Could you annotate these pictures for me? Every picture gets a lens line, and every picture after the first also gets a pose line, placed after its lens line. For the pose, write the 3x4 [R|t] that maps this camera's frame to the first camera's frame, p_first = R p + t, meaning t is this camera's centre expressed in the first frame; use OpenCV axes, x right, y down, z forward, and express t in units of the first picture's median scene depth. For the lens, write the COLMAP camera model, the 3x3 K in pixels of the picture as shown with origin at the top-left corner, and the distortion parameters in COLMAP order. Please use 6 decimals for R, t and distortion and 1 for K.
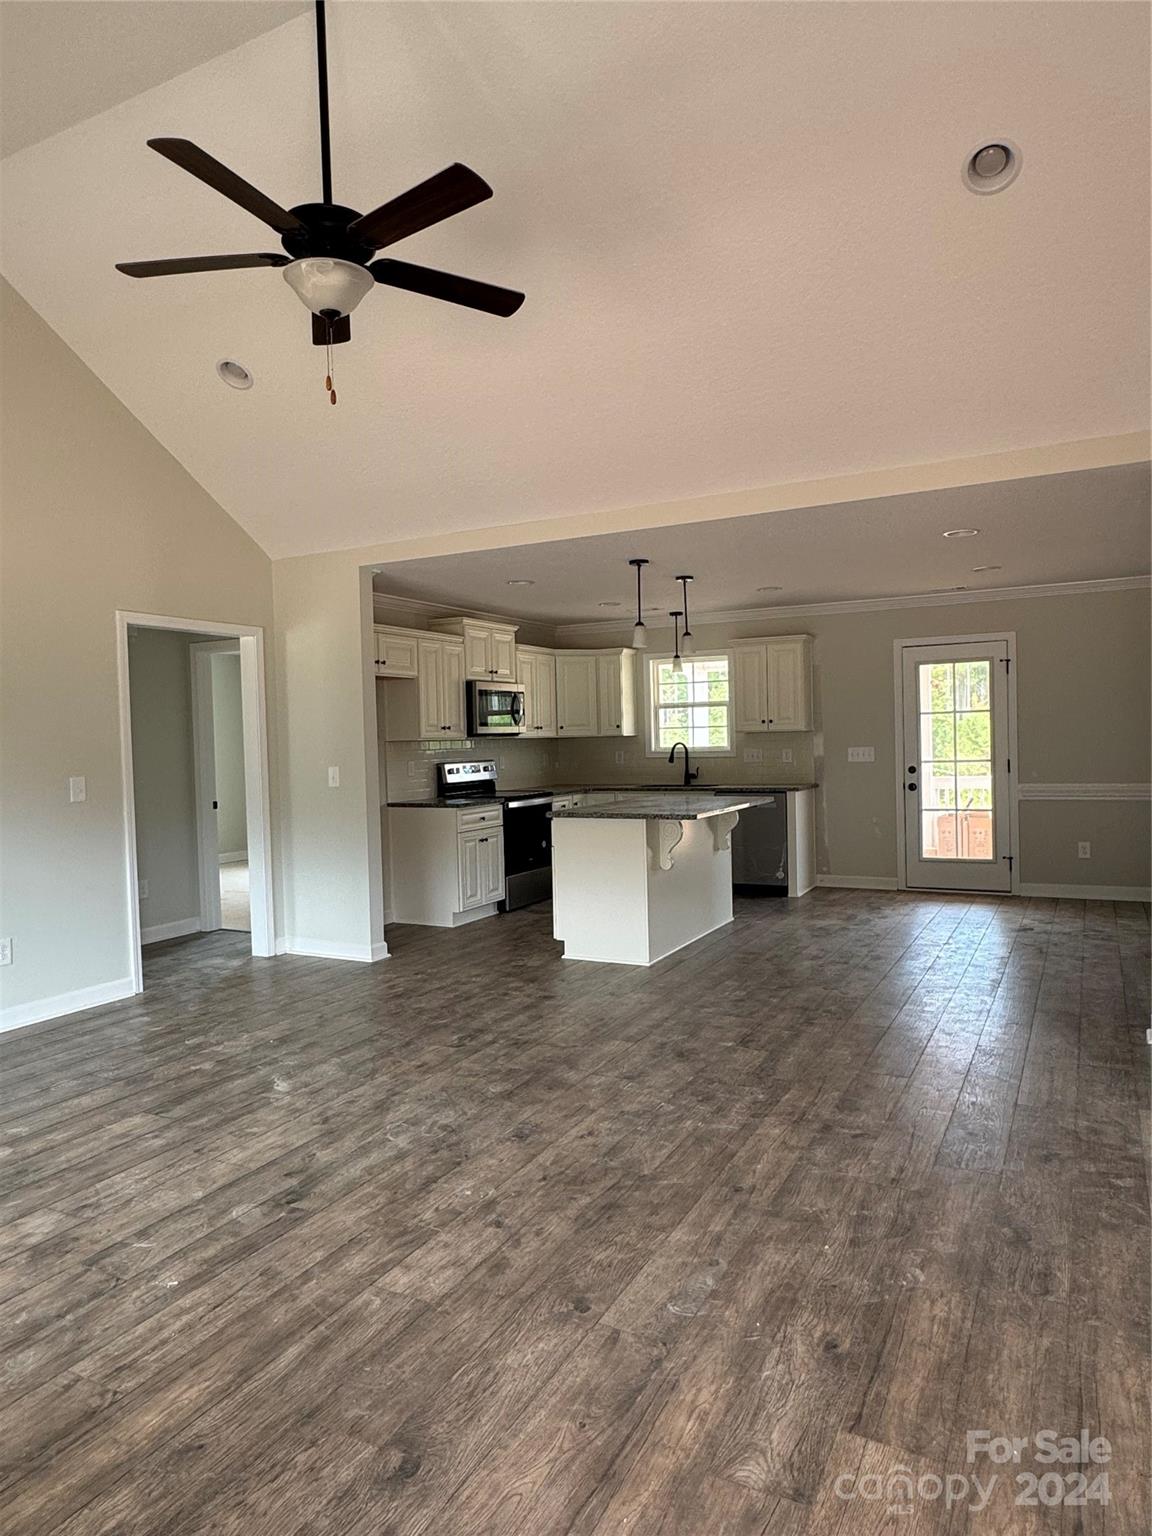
lens RADIAL K [[980.9, 0, 579.7], [0, 980.9, 776.3], [0, 0, 1]] dist [-0.004749, 0.001397]
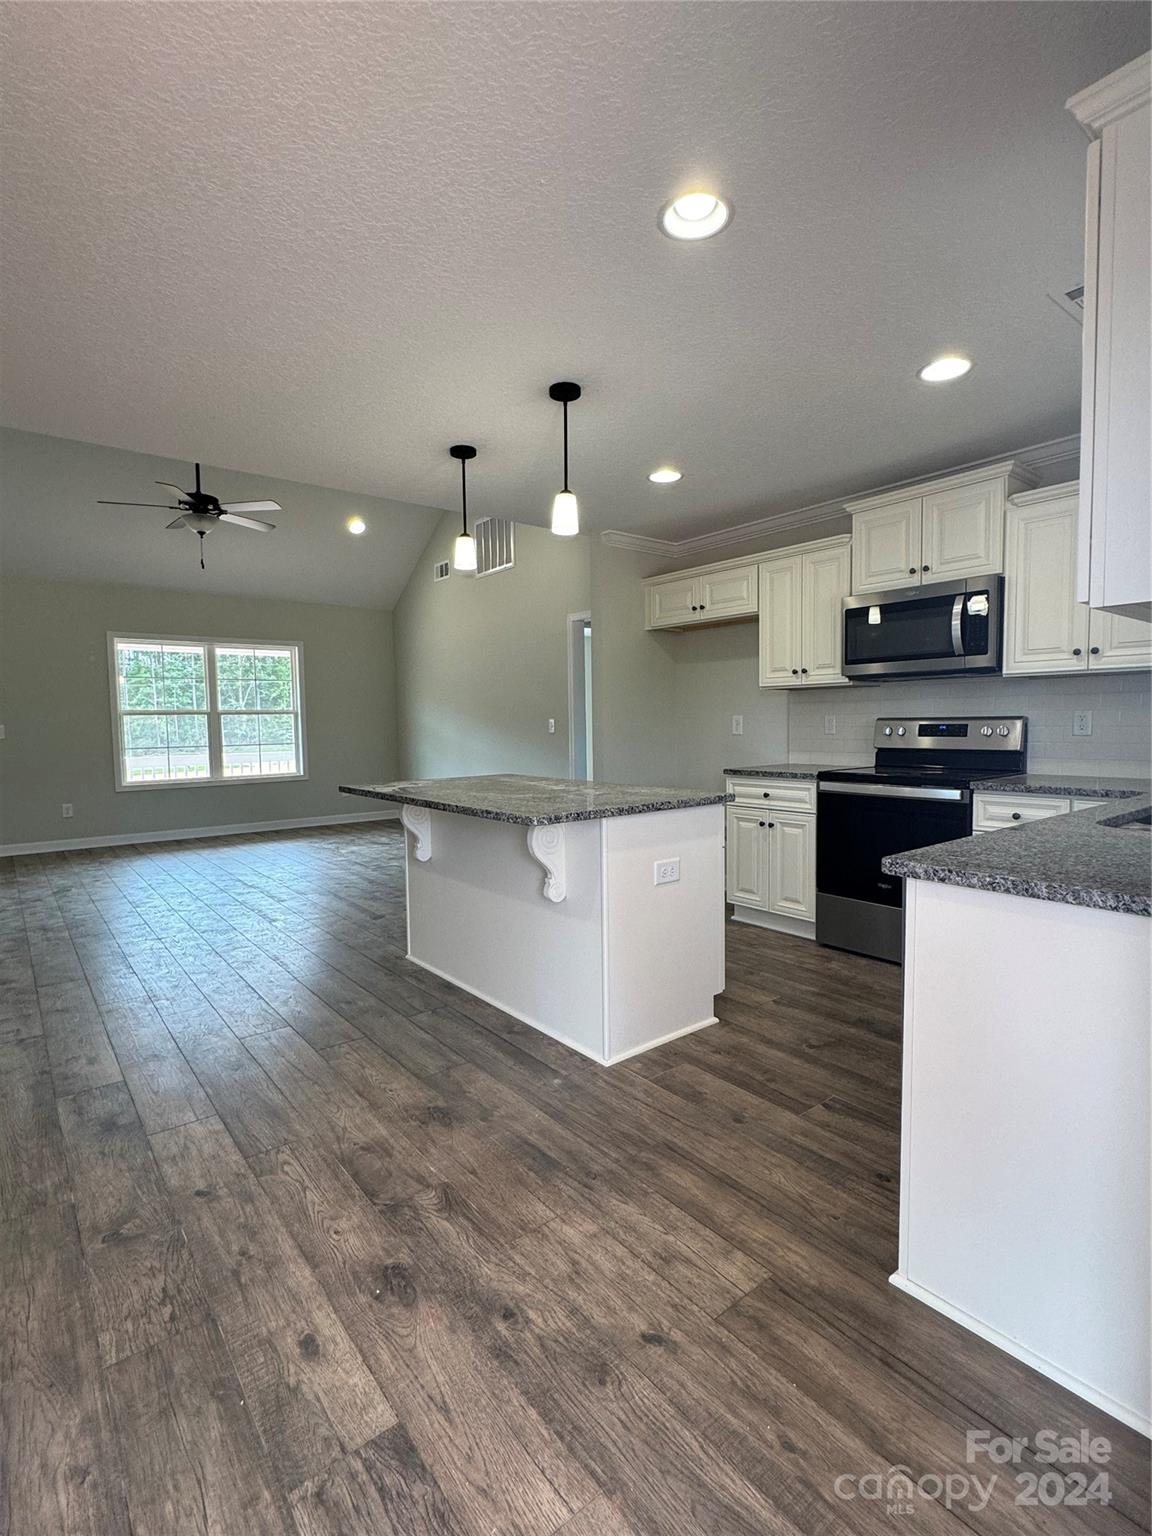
lens RADIAL K [[738.3, 0, 573.6], [0, 738.3, 770.6], [0, 0, 1]] dist [-0.003892, 0.000691]
pose [[-0.409912, 0.094036, -0.907265, 0.397935], [-0.008856, 0.994214, 0.107049, -0.028747], [0.912082, 0.051916, -0.406708, 0.944345]]
